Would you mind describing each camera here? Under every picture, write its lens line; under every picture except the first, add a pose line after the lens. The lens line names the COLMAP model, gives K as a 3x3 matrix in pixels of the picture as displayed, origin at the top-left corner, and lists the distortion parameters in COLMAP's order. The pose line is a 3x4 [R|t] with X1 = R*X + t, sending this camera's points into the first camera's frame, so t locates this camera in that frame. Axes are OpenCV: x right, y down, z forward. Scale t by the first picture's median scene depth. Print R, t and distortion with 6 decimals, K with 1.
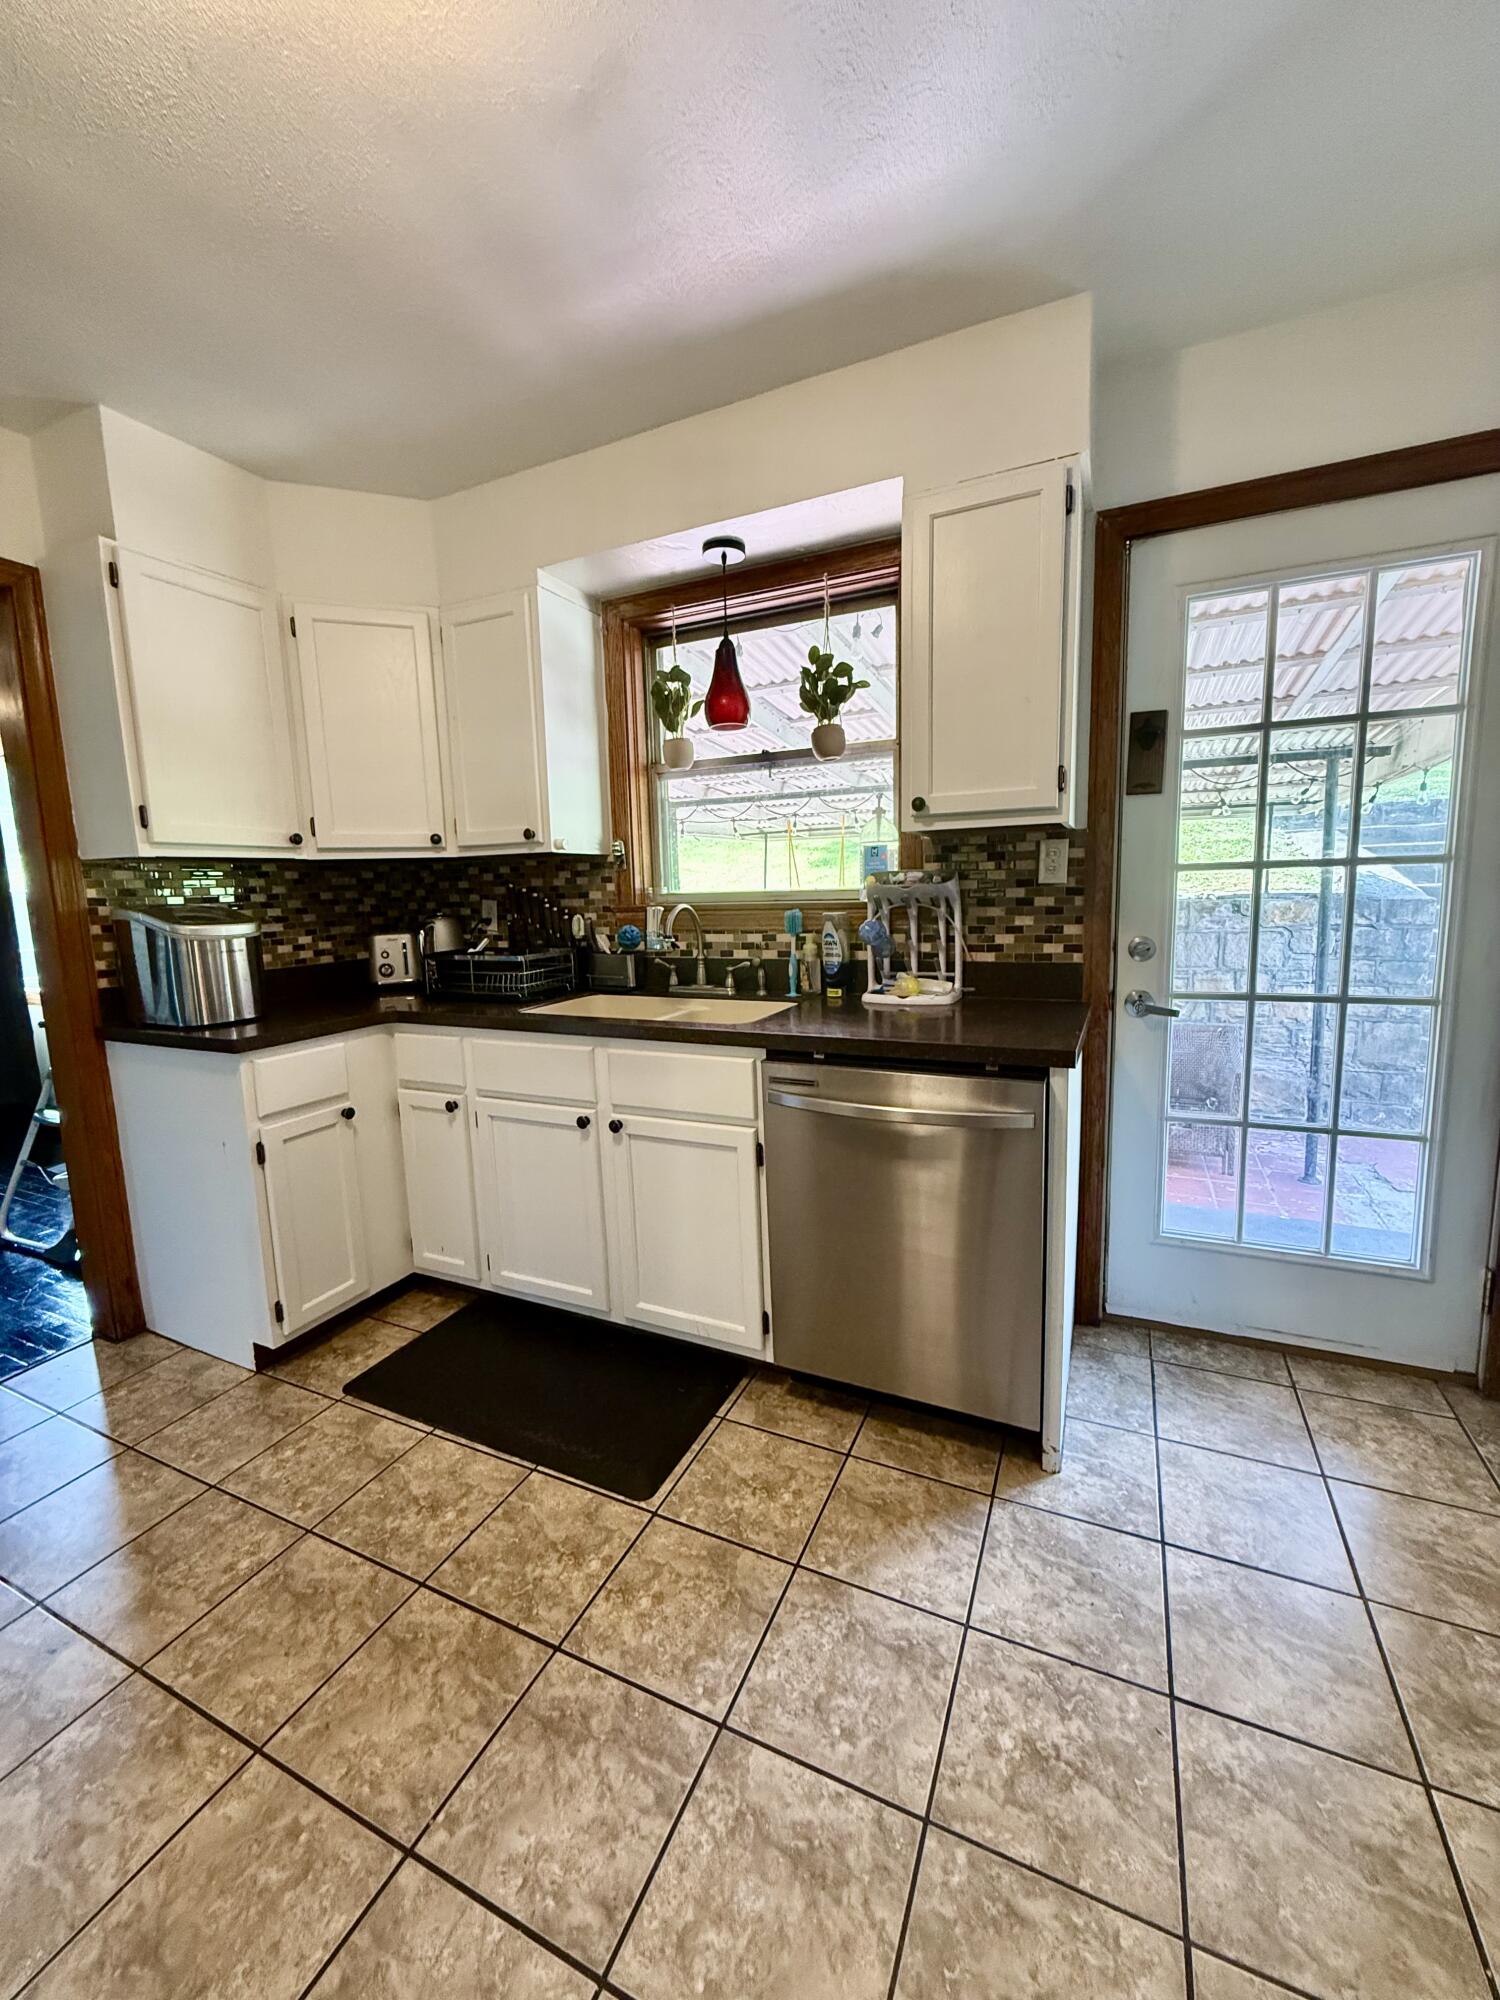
lens RADIAL K [[795.9, 0, 753.0], [0, 795.9, 1000.0], [0, 0, 1]] dist [-0.002600, 0.000486]
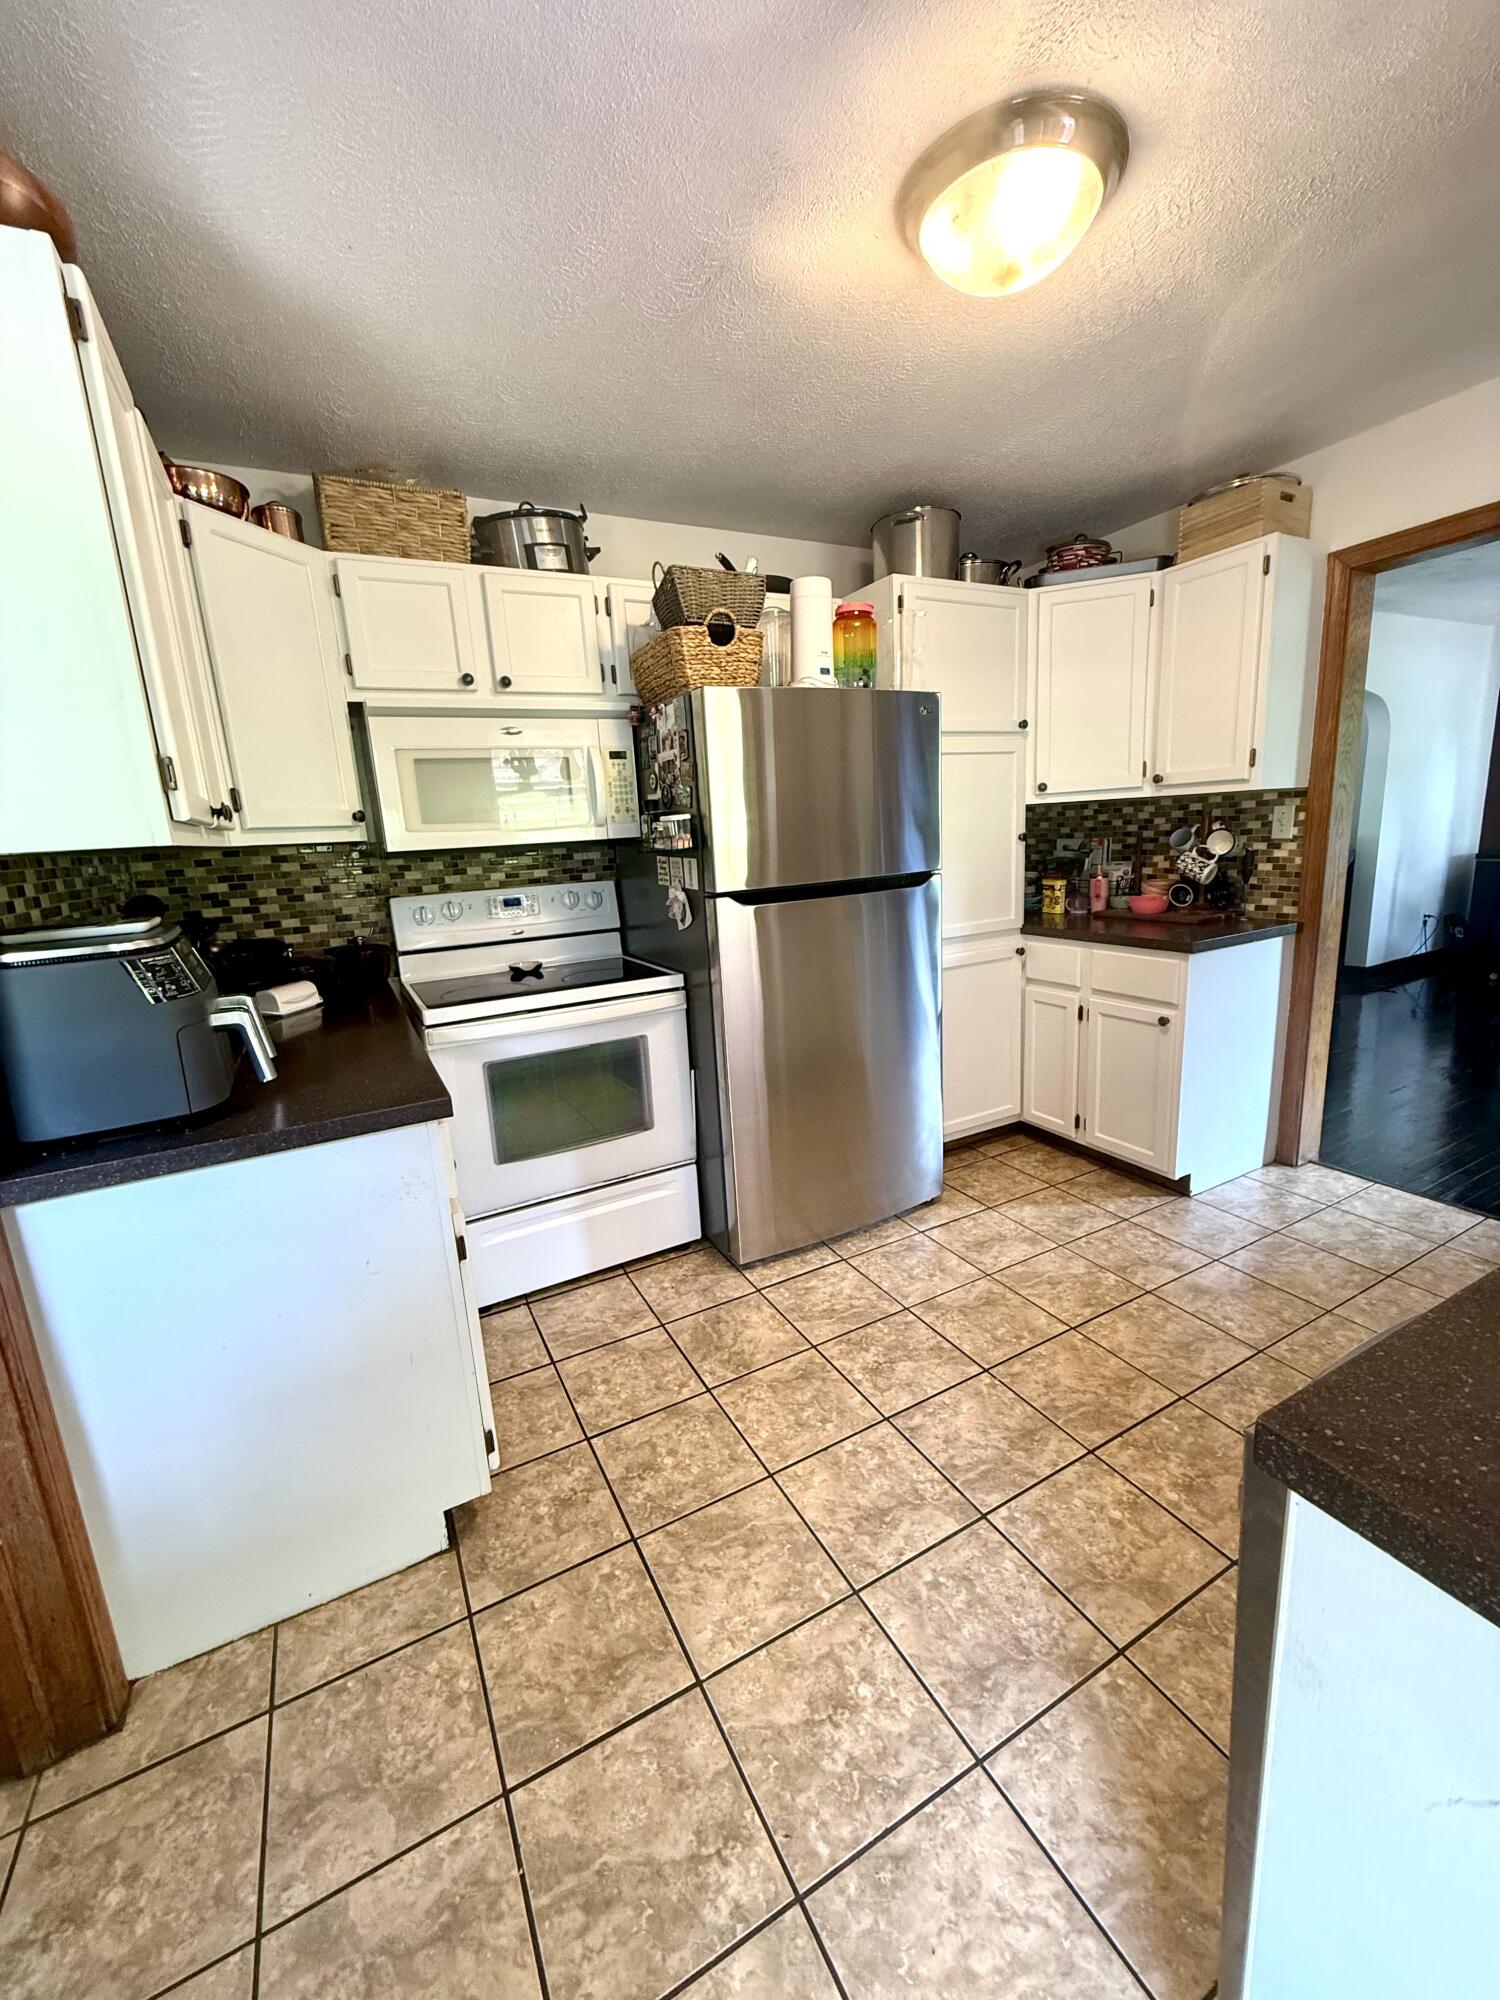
lens RADIAL K [[778.5, 0, 739.5], [0, 778.5, 1019.7], [0, 0, 1]] dist [-0.006136, -0.000070]
pose [[-0.611332, 0.249584, -0.750987, 0.922410], [-0.038512, 0.938458, 0.343239, -0.264576], [0.790437, 0.238755, -0.564098, 1.158097]]
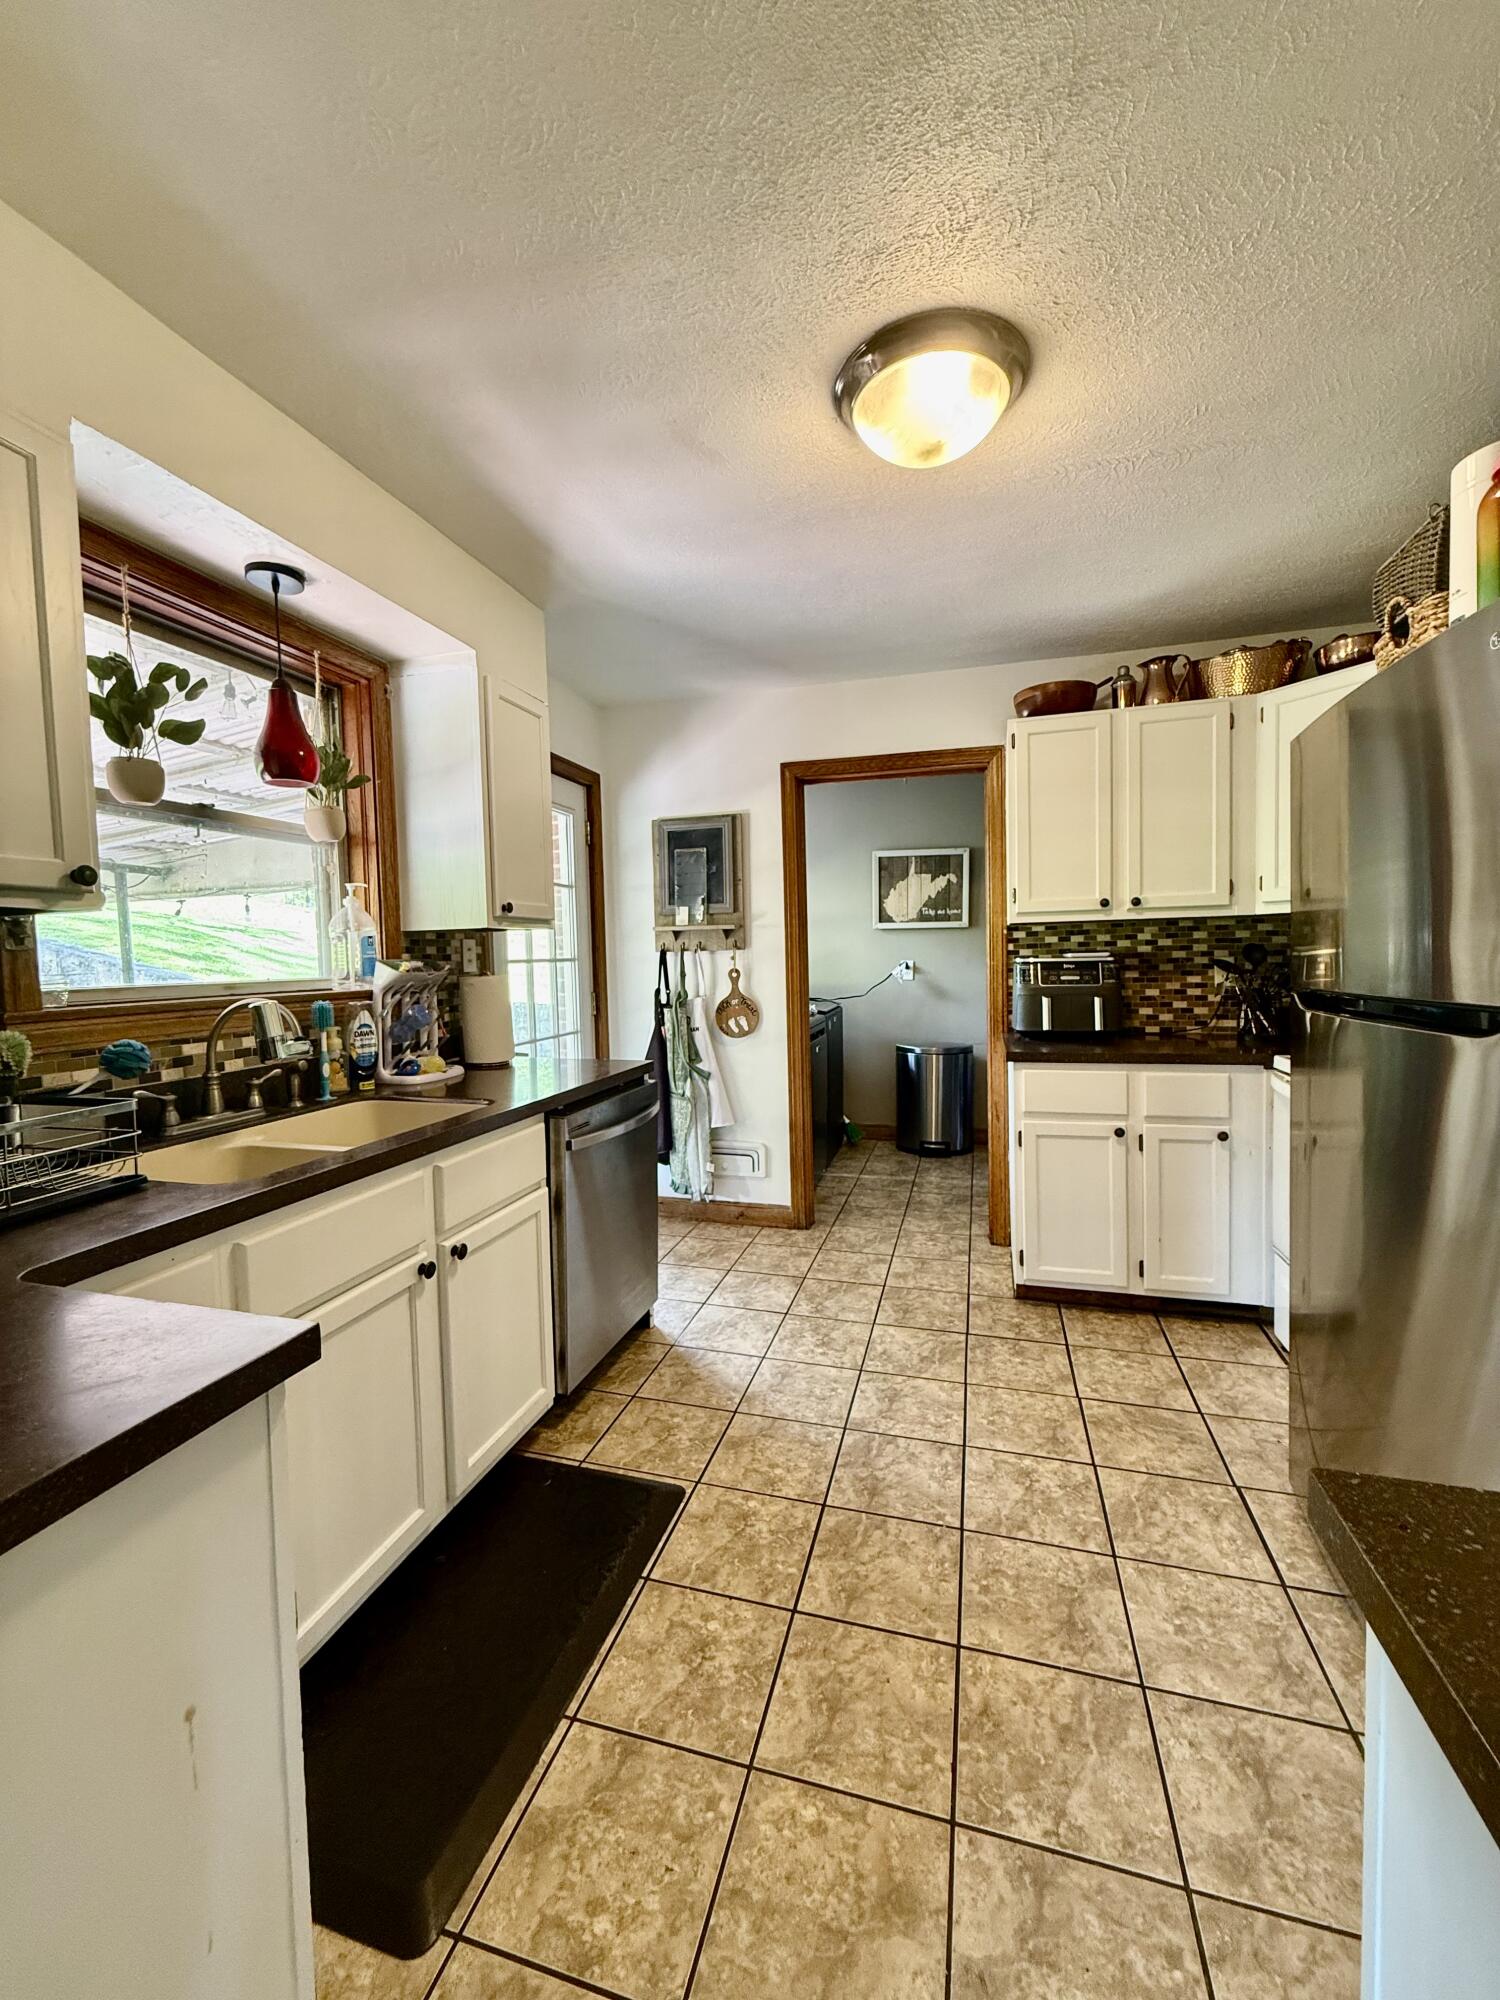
lens RADIAL K [[795.9, 0, 753.0], [0, 795.9, 1000.0], [0, 0, 1]] dist [-0.002600, 0.000486]
pose [[-0.153958, -0.027184, 0.987703, -1.660958], [0.170442, 0.983906, 0.053647, -0.149865], [-0.973266, 0.176605, -0.146847, 1.237881]]
